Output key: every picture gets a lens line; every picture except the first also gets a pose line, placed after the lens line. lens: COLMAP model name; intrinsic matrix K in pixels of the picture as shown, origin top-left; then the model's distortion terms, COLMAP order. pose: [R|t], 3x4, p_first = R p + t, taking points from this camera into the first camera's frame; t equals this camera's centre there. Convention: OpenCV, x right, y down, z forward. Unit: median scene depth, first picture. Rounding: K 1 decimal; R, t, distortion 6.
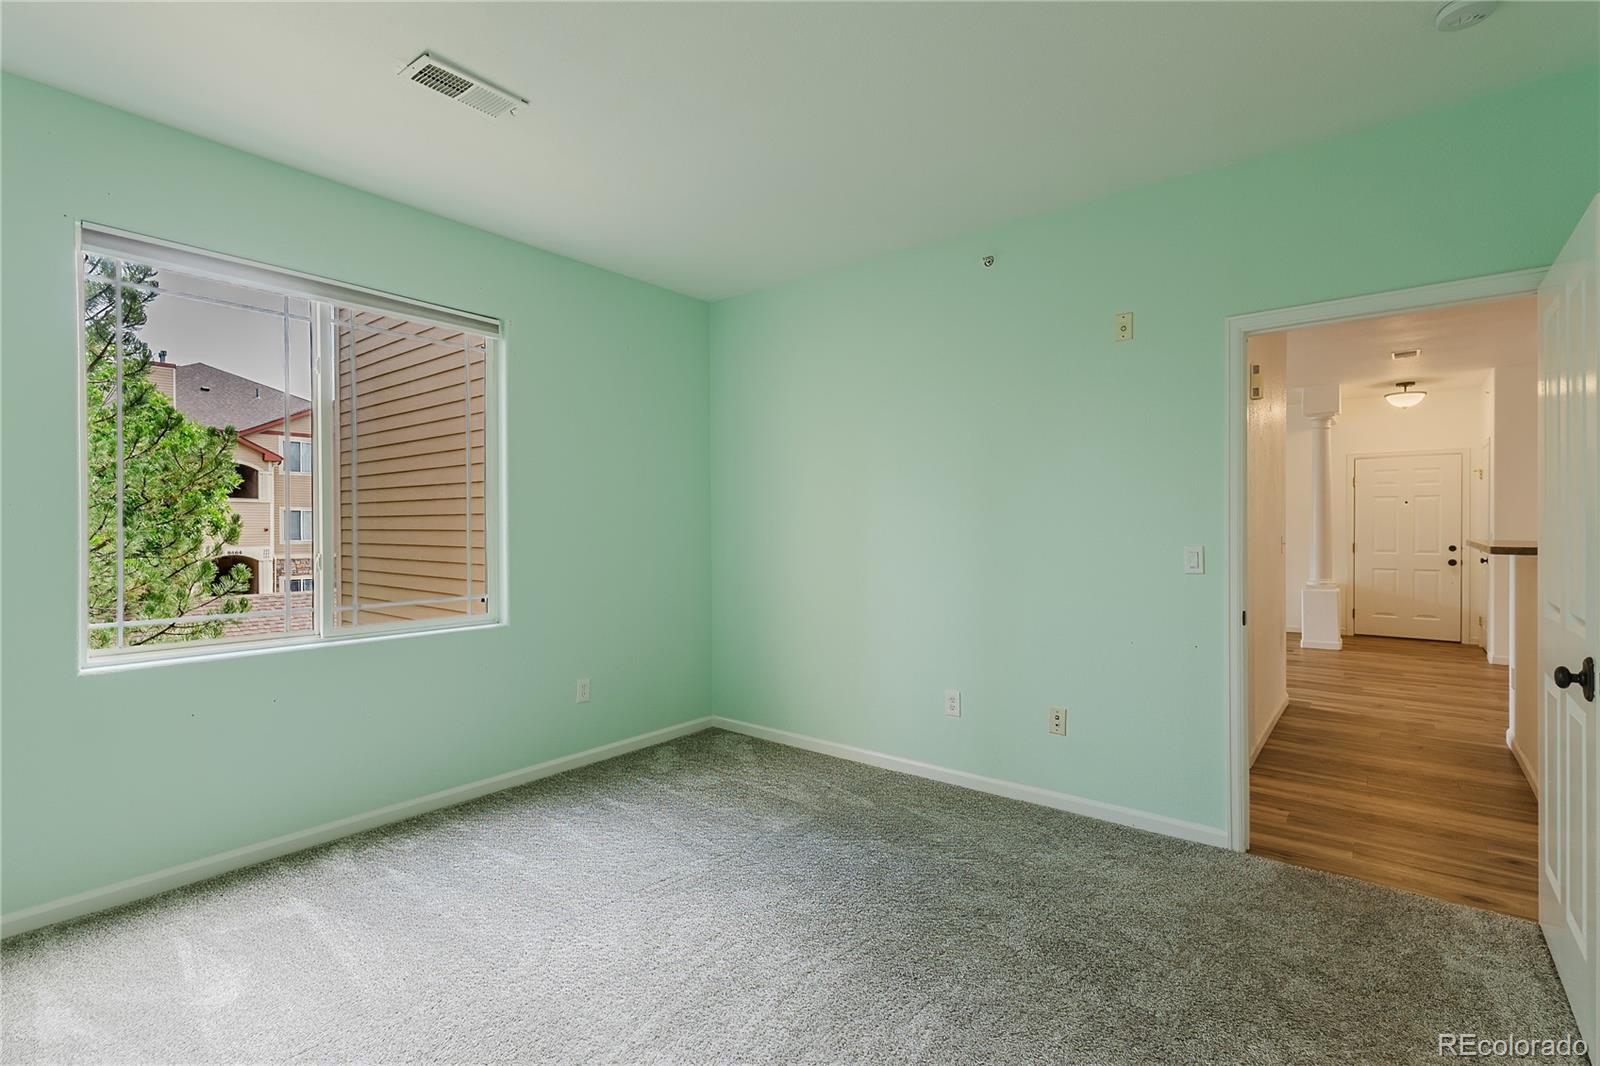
lens RADIAL K [[732.8, 0, 784.1], [0, 732.8, 533.0], [0, 0, 1]] dist [-0.002125, 0.002932]
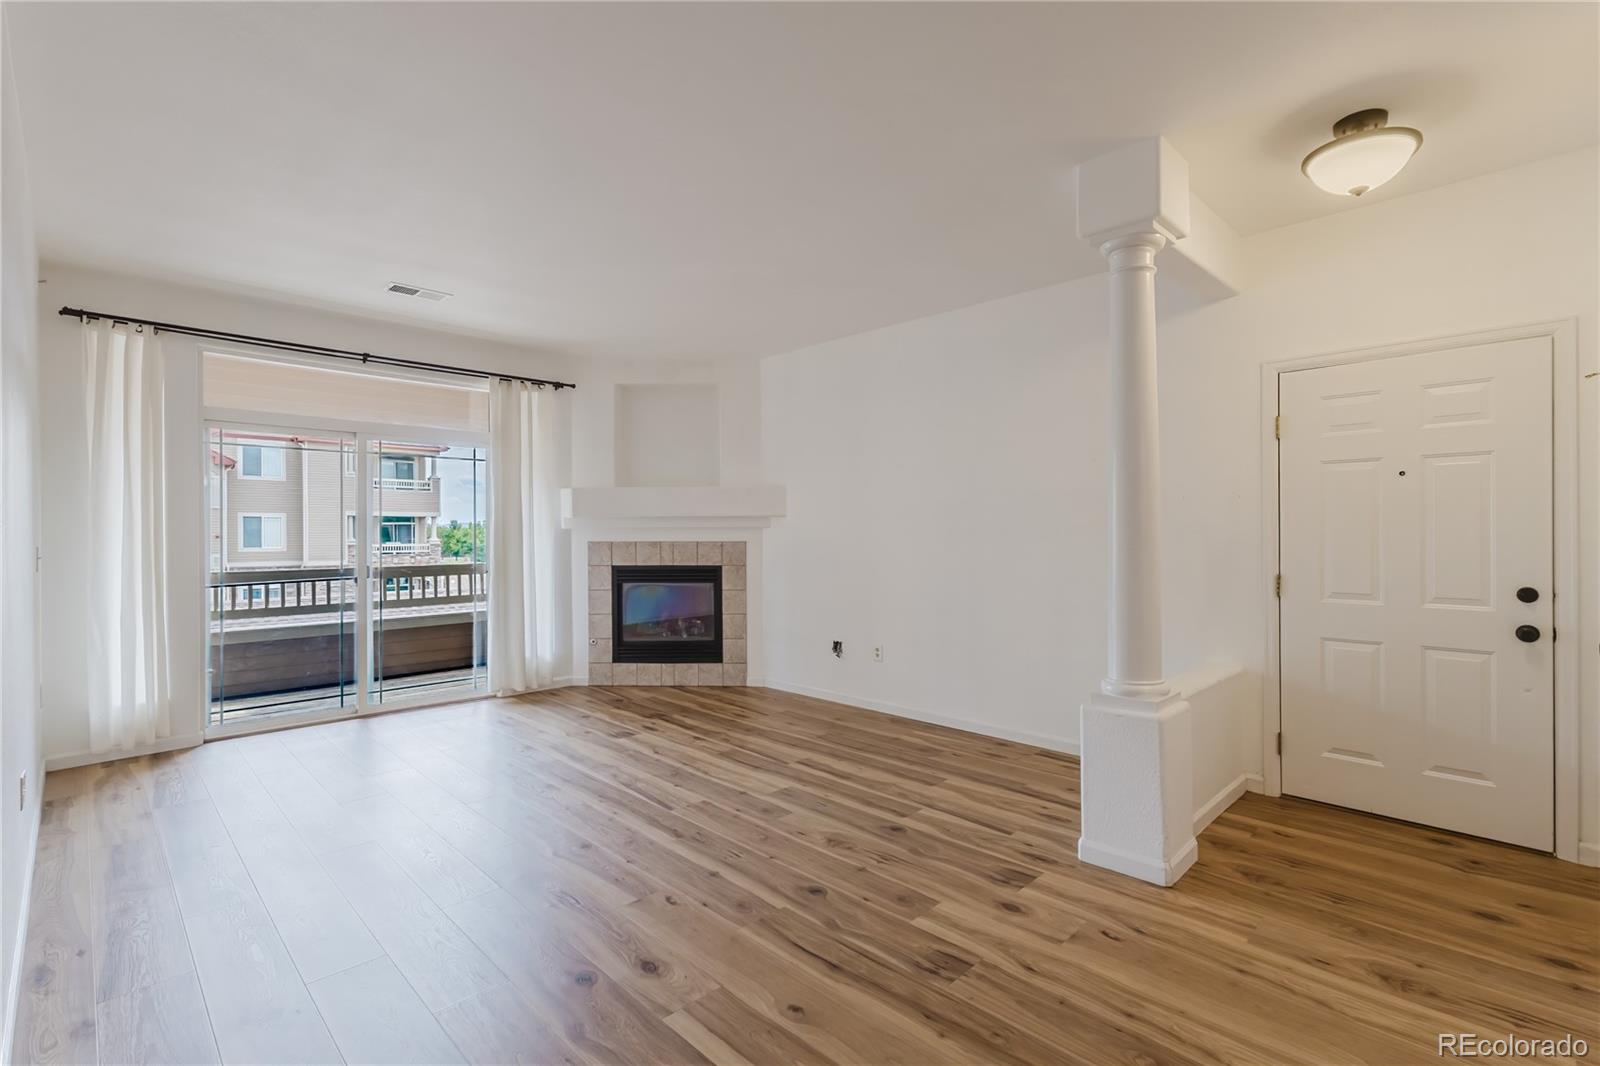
lens RADIAL K [[732.8, 0, 798.3], [0, 732.8, 533.1], [0, 0, 1]] dist [-0.002125, 0.002932]
pose [[0.994359, -0.002706, -0.106036, 0.590712], [0.002113, 0.999981, -0.005705, -0.008157], [0.106049, 0.005449, 0.994346, 0.599645]]
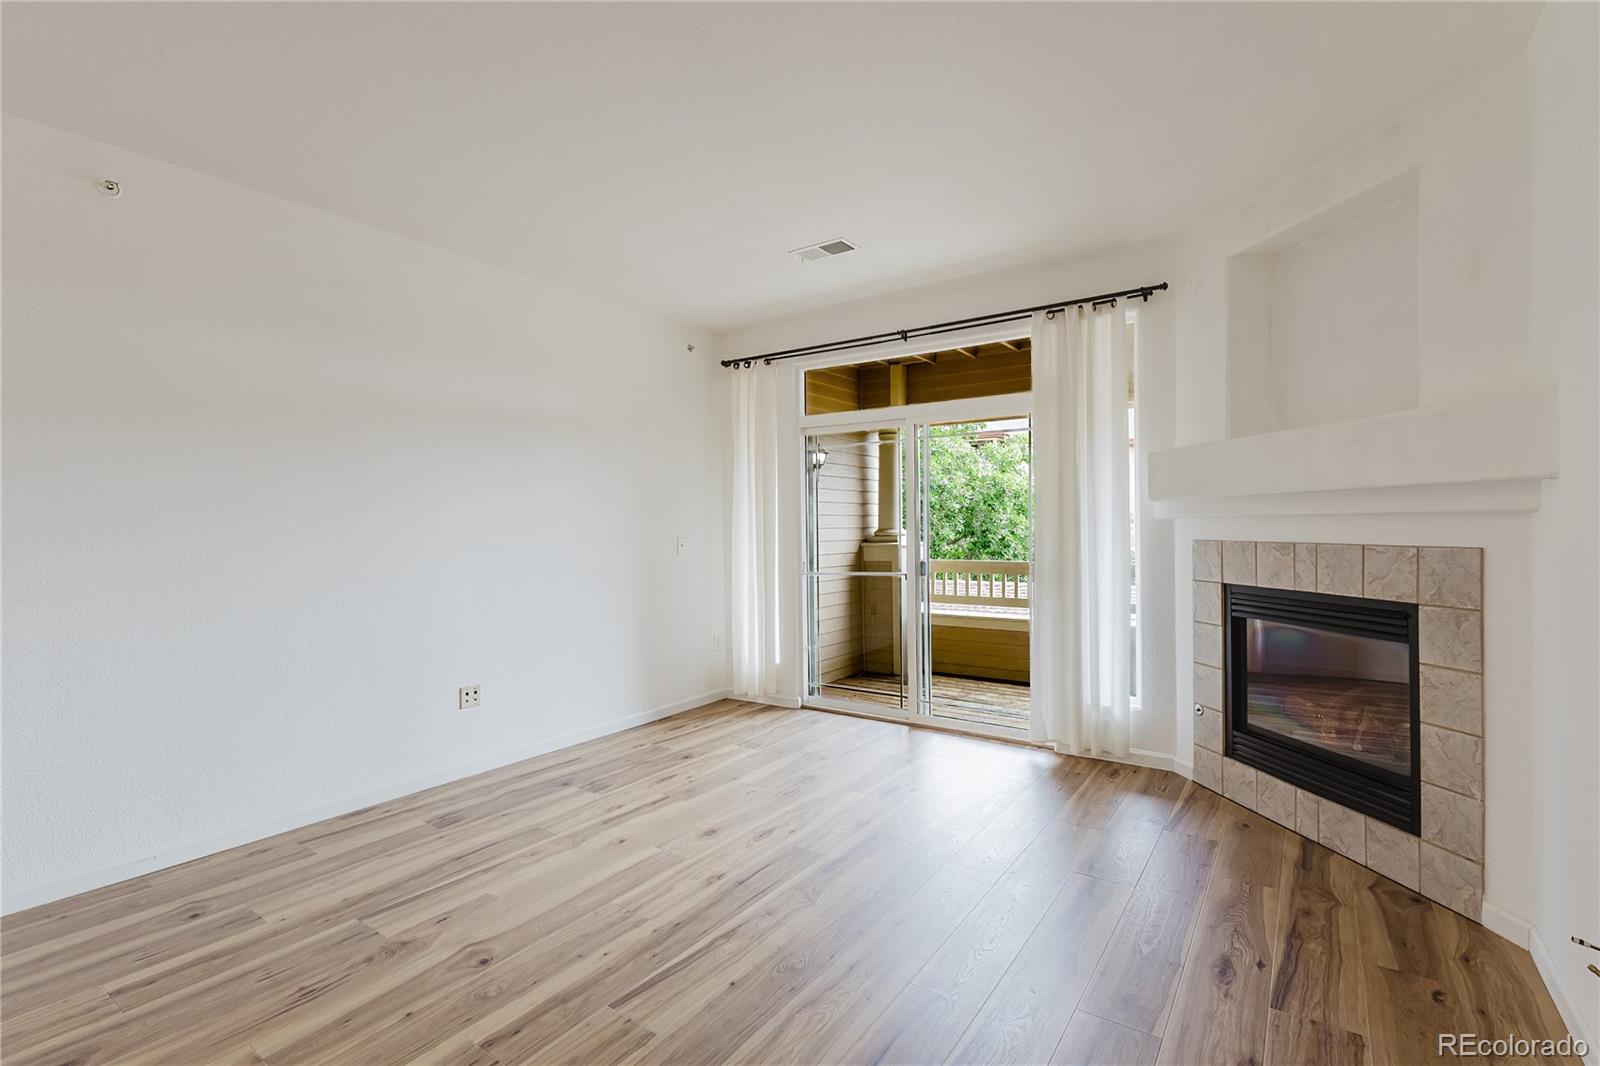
lens RADIAL K [[732.8, 0, 813.2], [0, 732.8, 527.1], [0, 0, 1]] dist [-0.002125, 0.002932]
pose [[0.080940, 0.004514, -0.996709, 0.946970], [0.002432, 0.999986, 0.004726, -0.024591], [0.996716, -0.002806, 0.080928, 1.824565]]
